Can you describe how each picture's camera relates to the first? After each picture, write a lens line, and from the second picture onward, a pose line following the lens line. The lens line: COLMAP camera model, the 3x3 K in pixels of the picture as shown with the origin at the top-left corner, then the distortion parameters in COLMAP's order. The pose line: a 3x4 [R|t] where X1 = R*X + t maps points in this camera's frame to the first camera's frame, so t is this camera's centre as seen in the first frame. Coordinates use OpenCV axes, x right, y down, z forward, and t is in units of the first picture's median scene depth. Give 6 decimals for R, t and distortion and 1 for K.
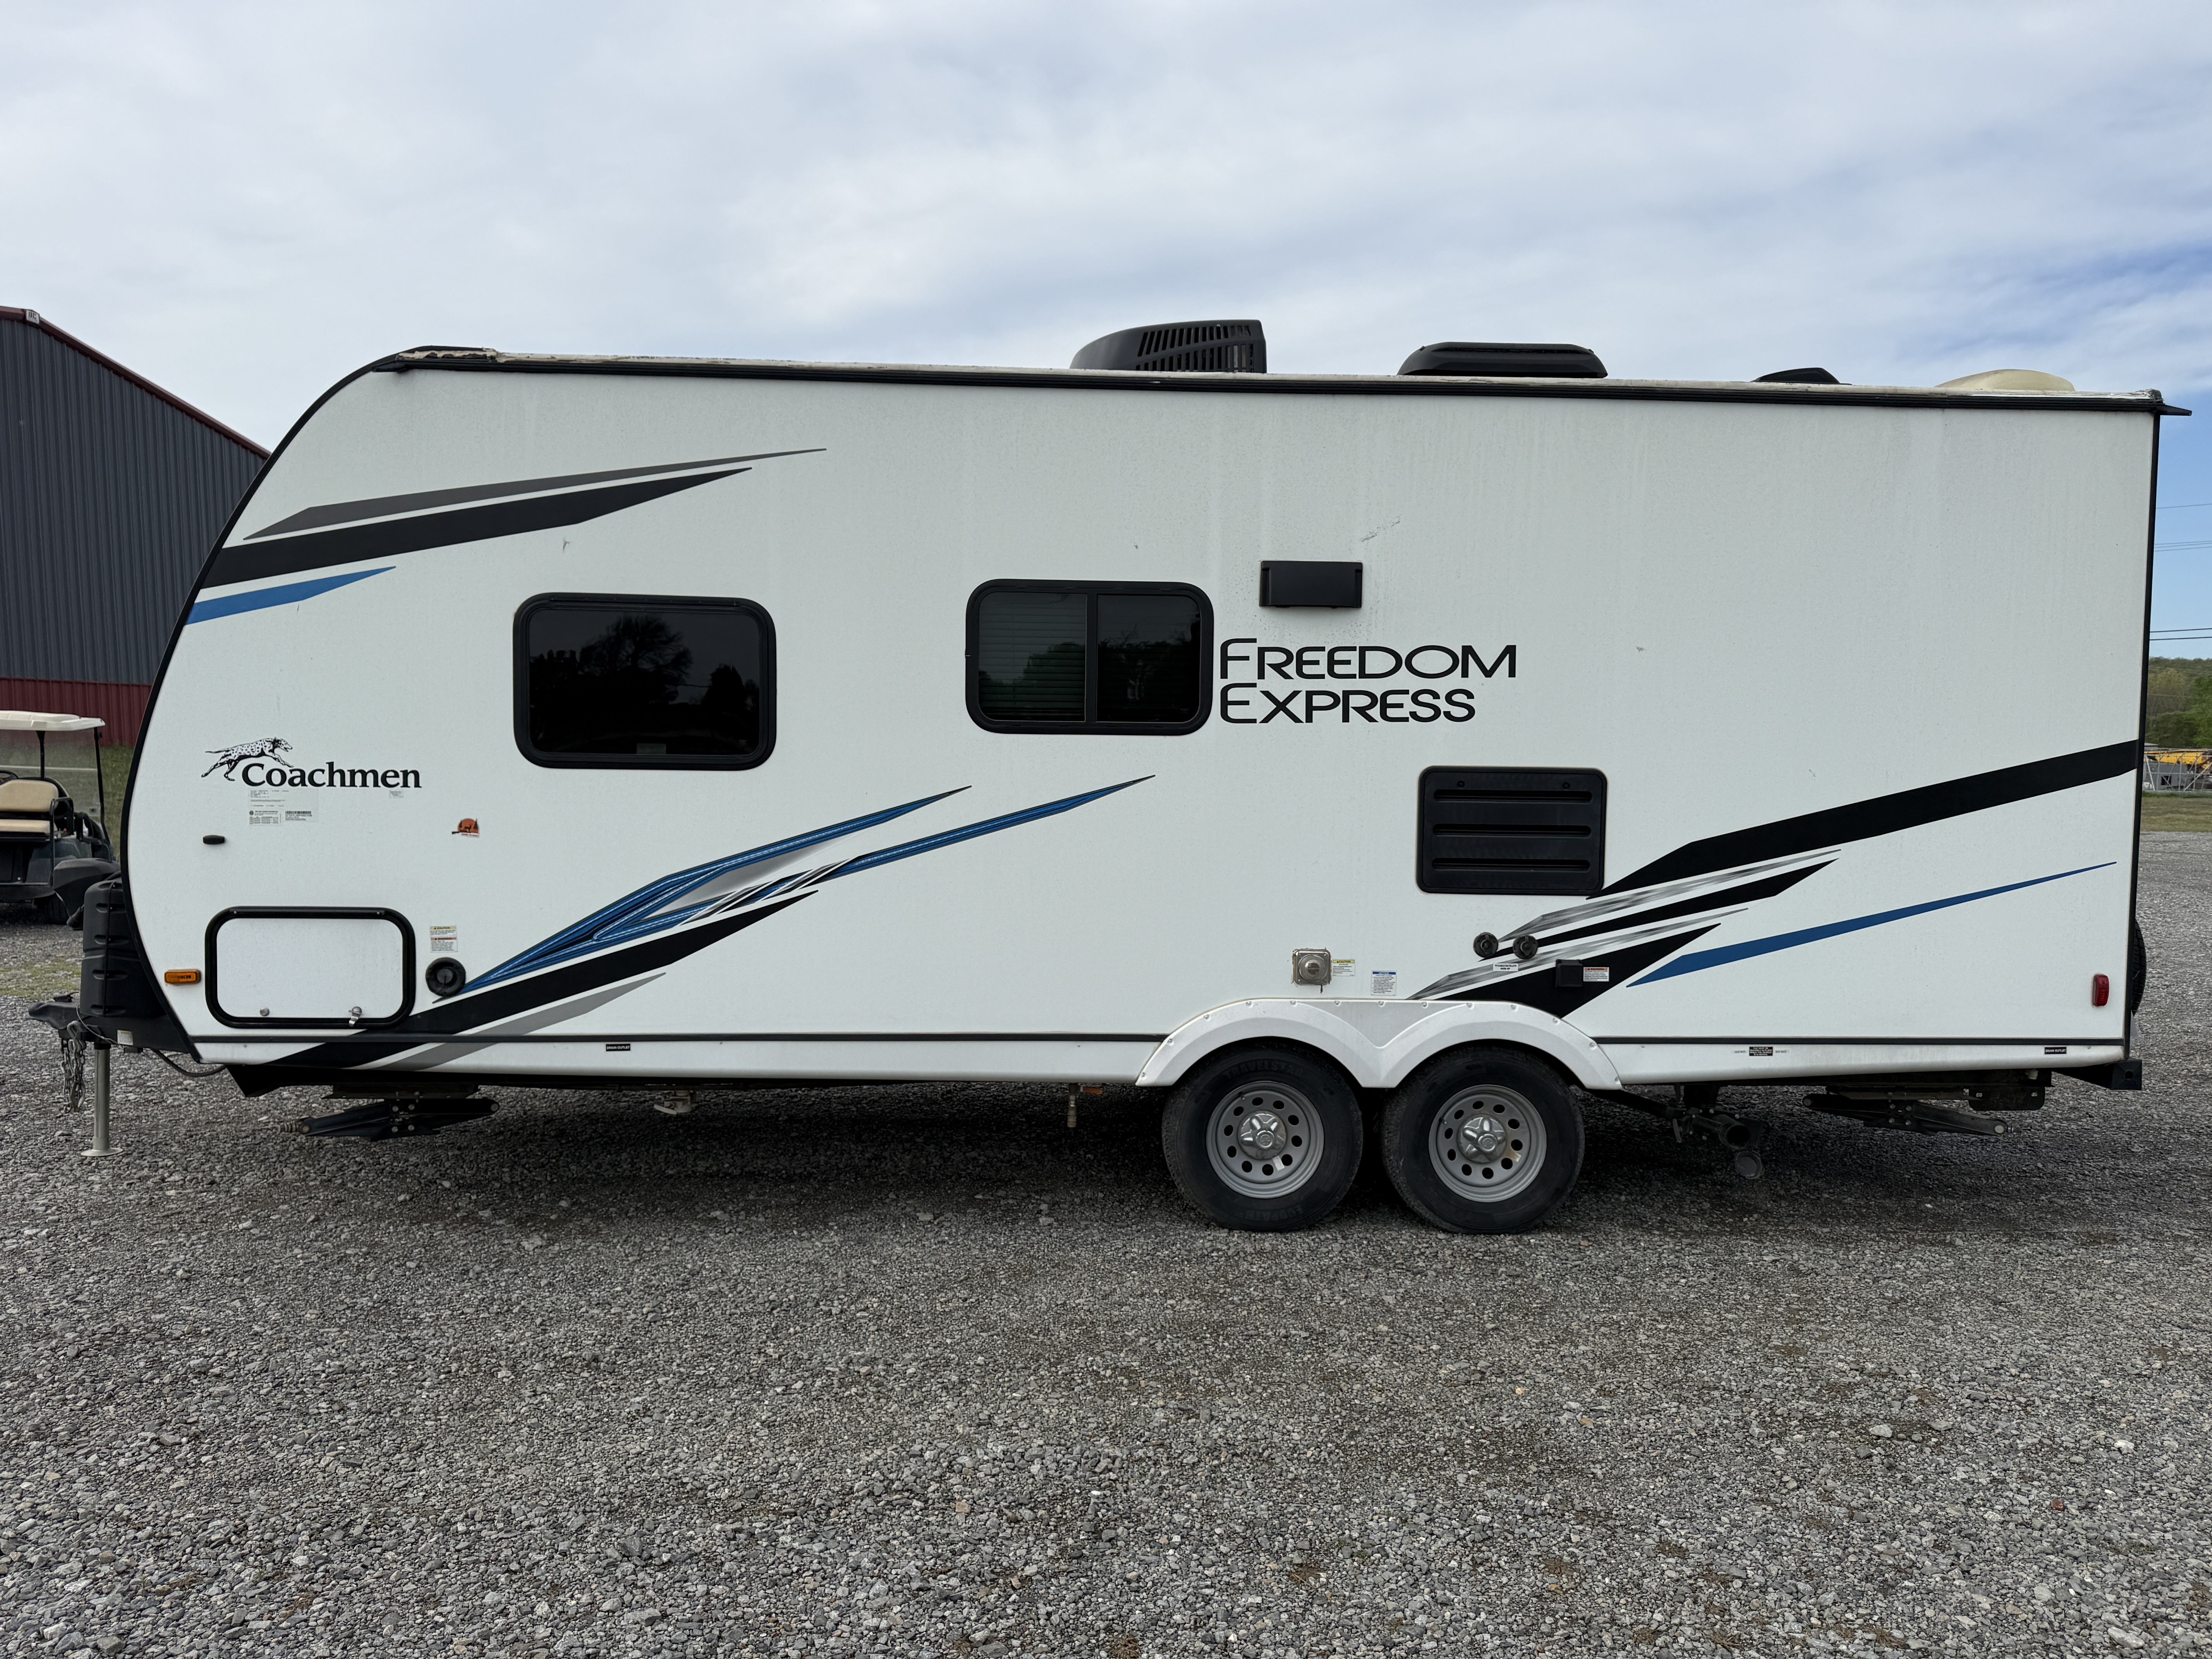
lens RADIAL K [[1575.2, 0, 1116.4], [0, 1575.2, 828.7], [0, 0, 1]] dist [0.055180, -0.059474]
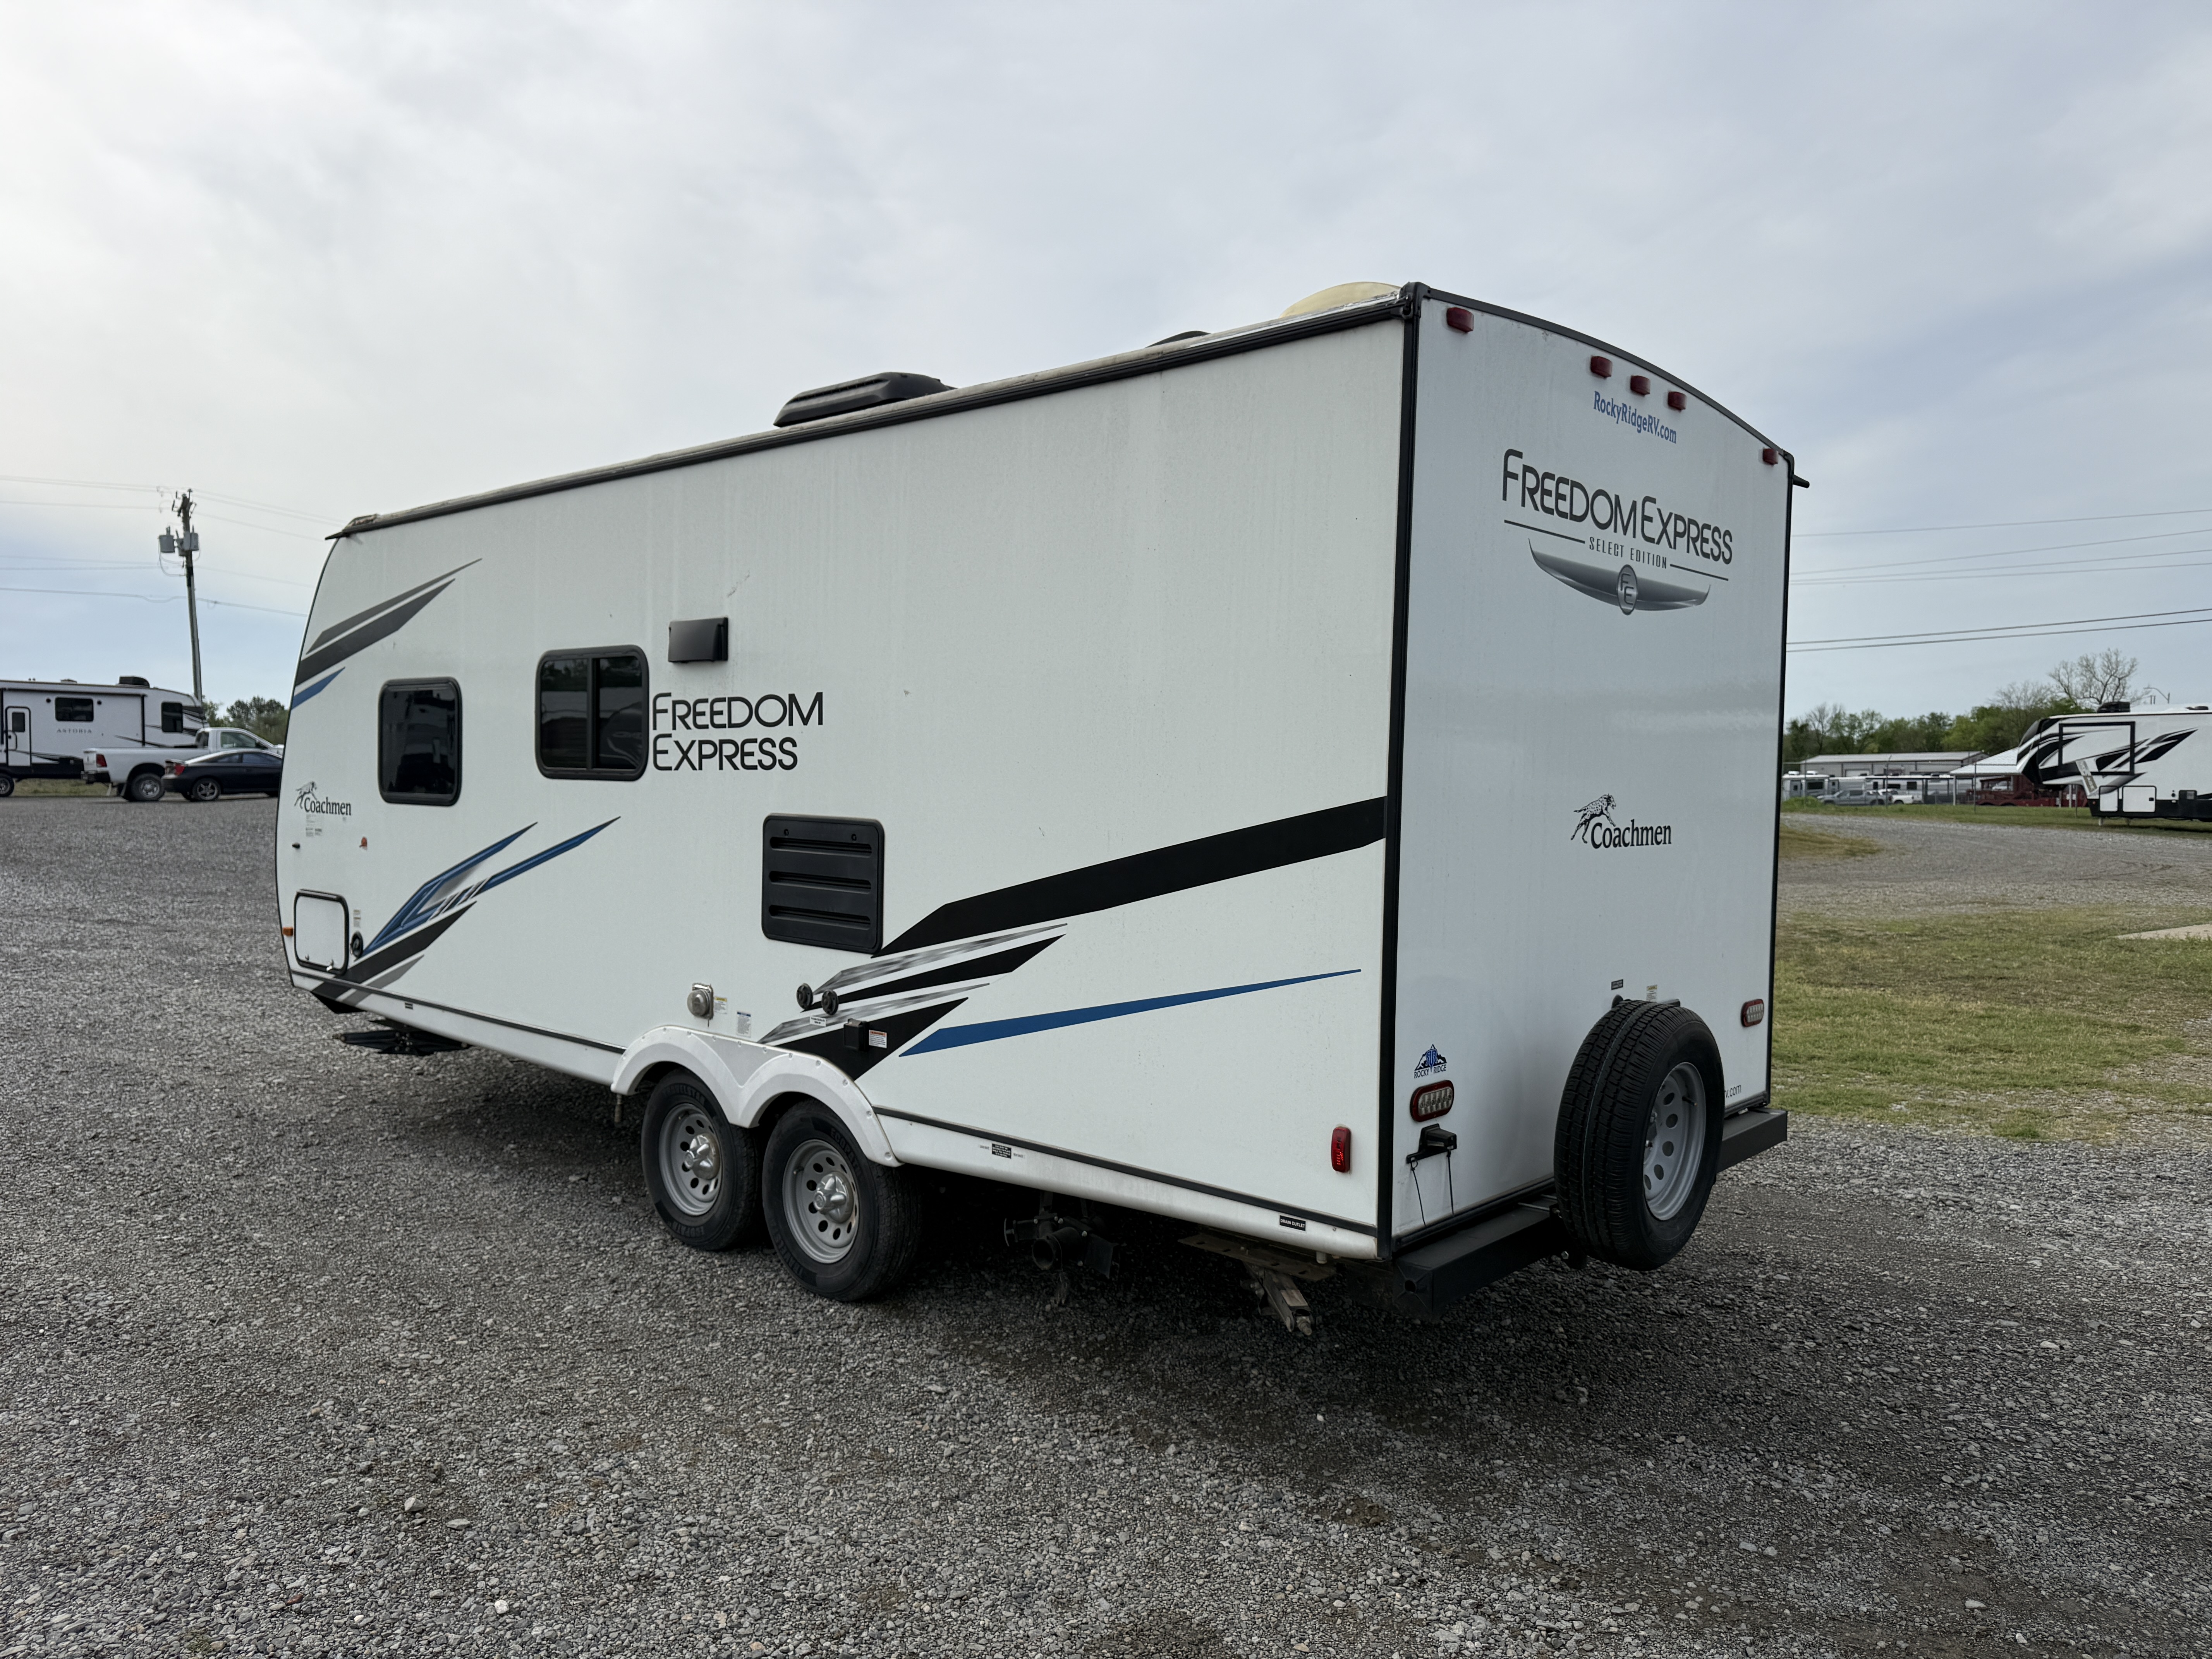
lens RADIAL K [[1575.2, 0, 1122.5], [0, 1575.2, 827.9], [0, 0, 1]] dist [0.055180, -0.059474]
pose [[0.708387, 0.025107, -0.705378, 1.066727], [-0.040673, 0.999159, -0.005283, -0.033921], [0.704652, 0.032432, 0.708812, 0.440498]]
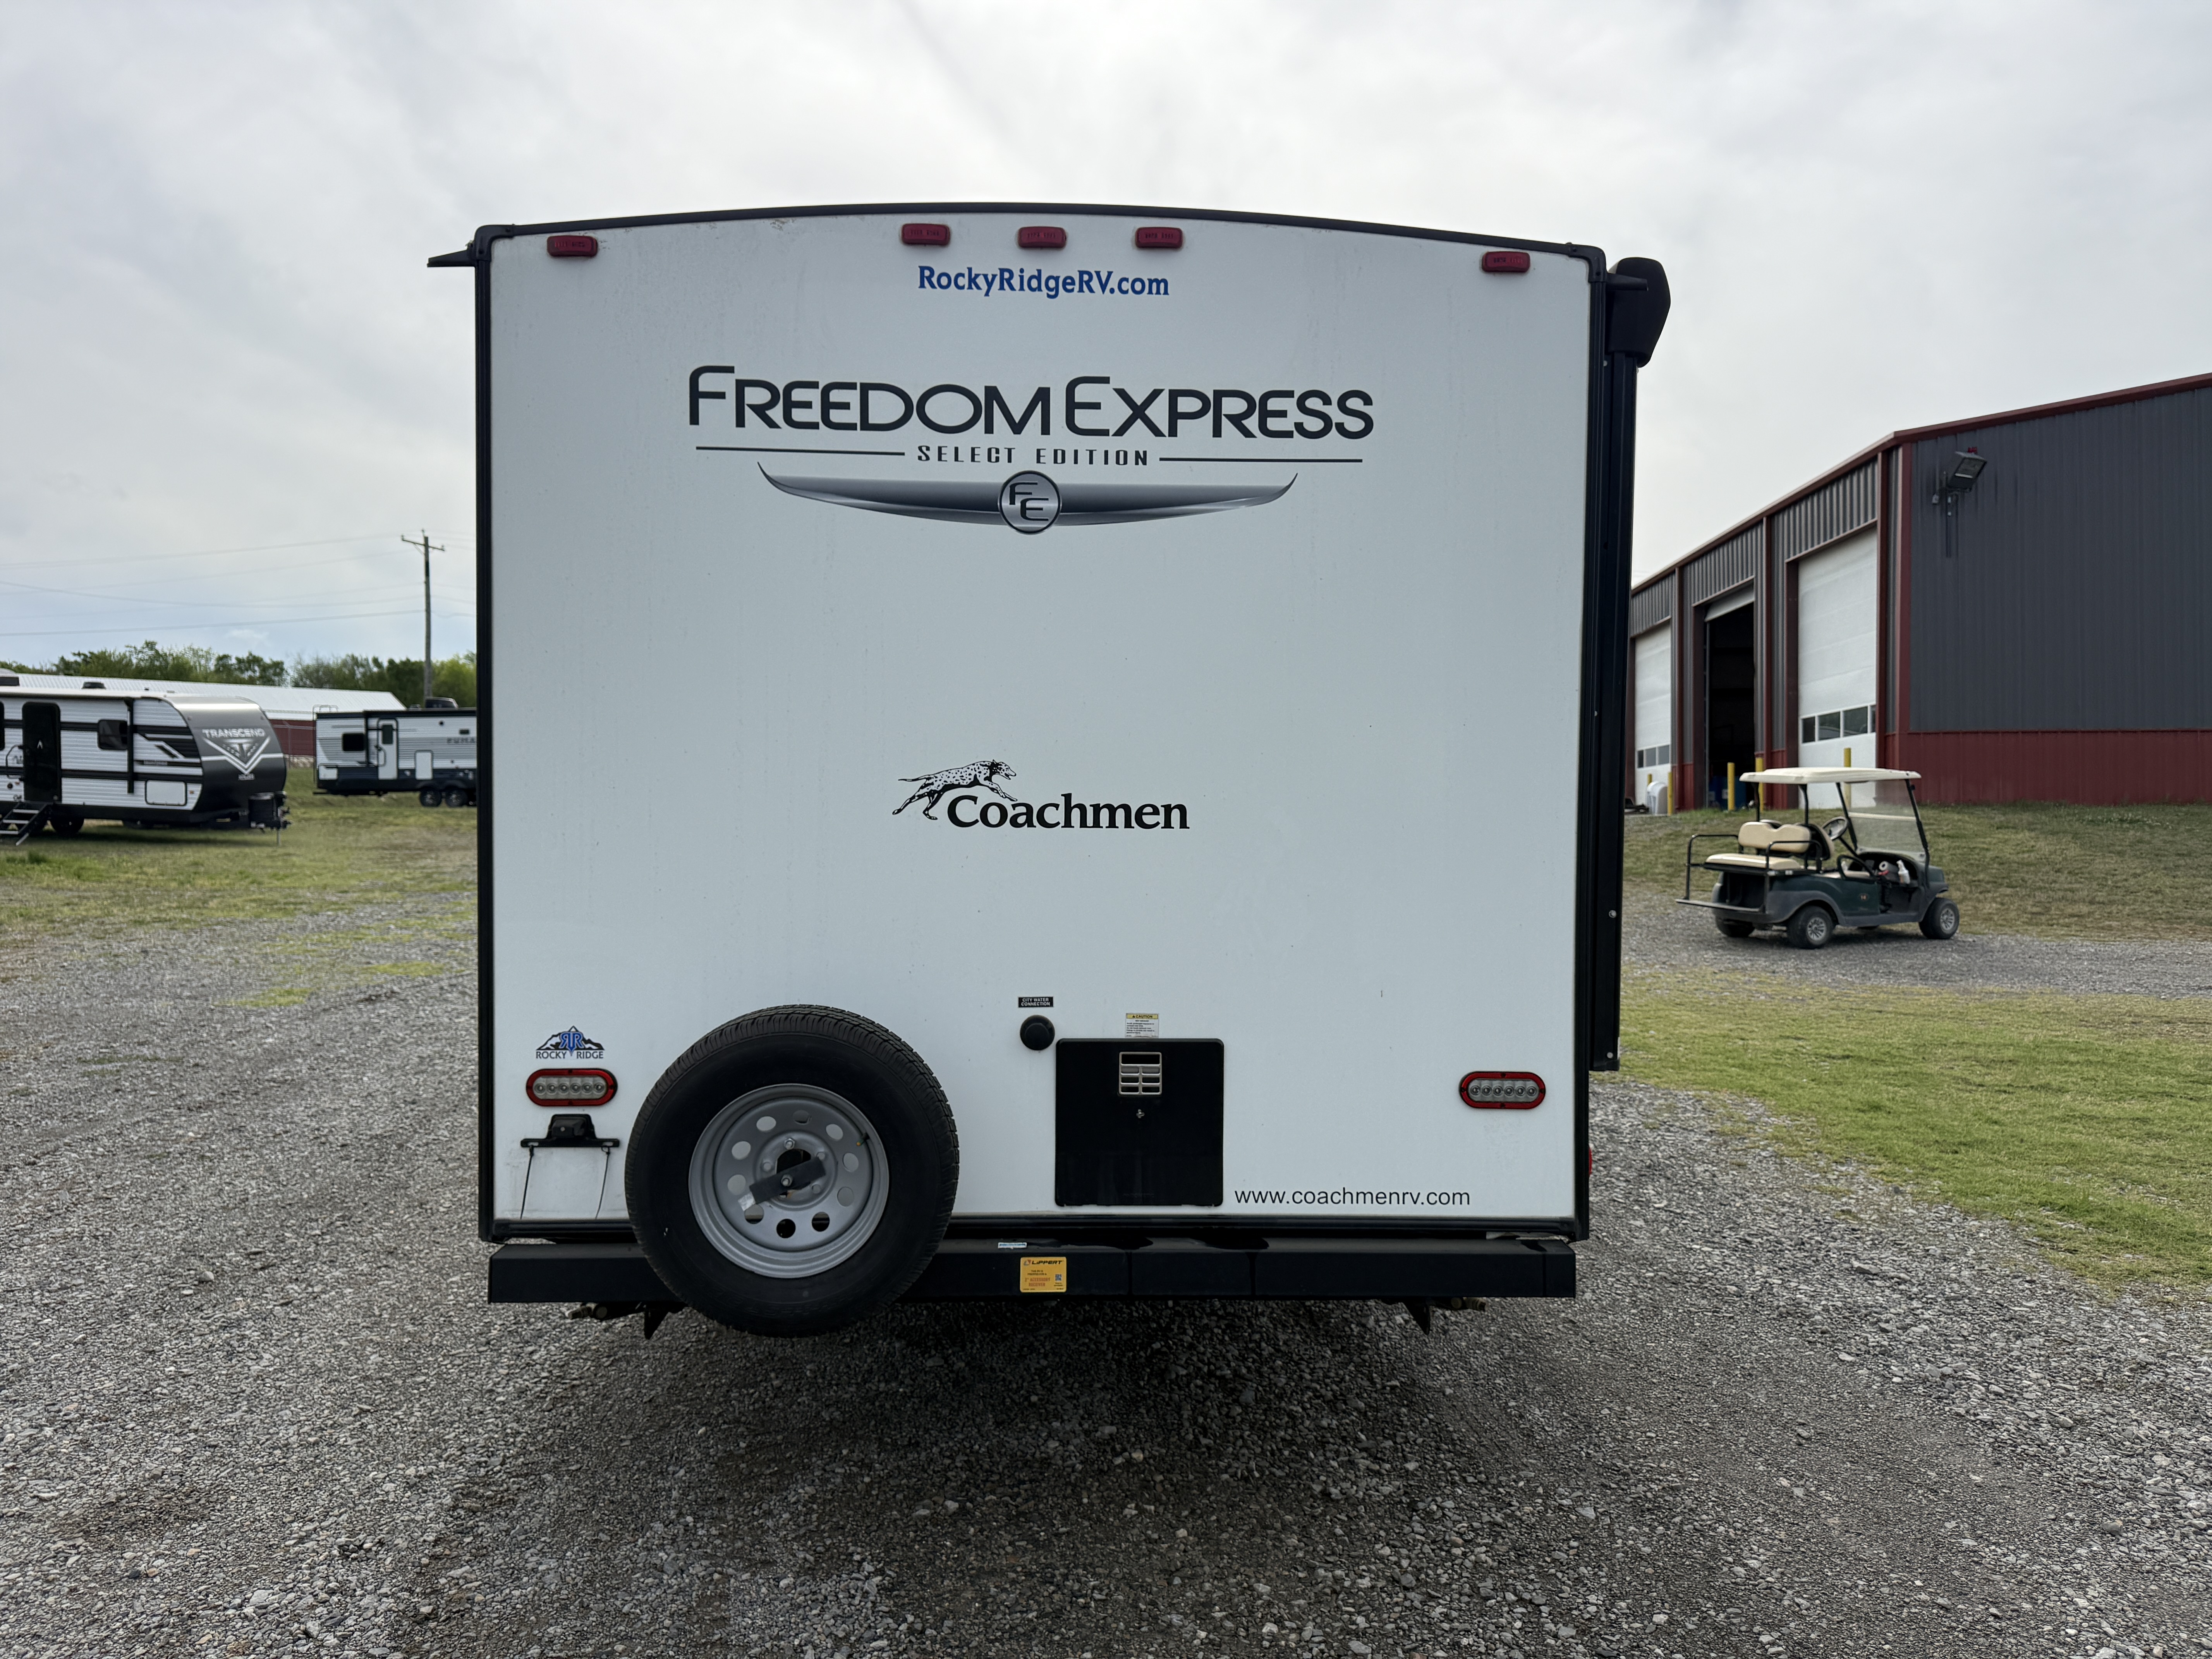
lens RADIAL K [[1575.2, 0, 1116.9], [0, 1575.2, 830.9], [0, 0, 1]] dist [0.055180, -0.059474]
pose [[-0.022000, 0.015837, -0.999633, 1.328921], [-0.056321, 0.998267, 0.017055, -0.052268], [0.998170, 0.056675, -0.021070, 1.305394]]
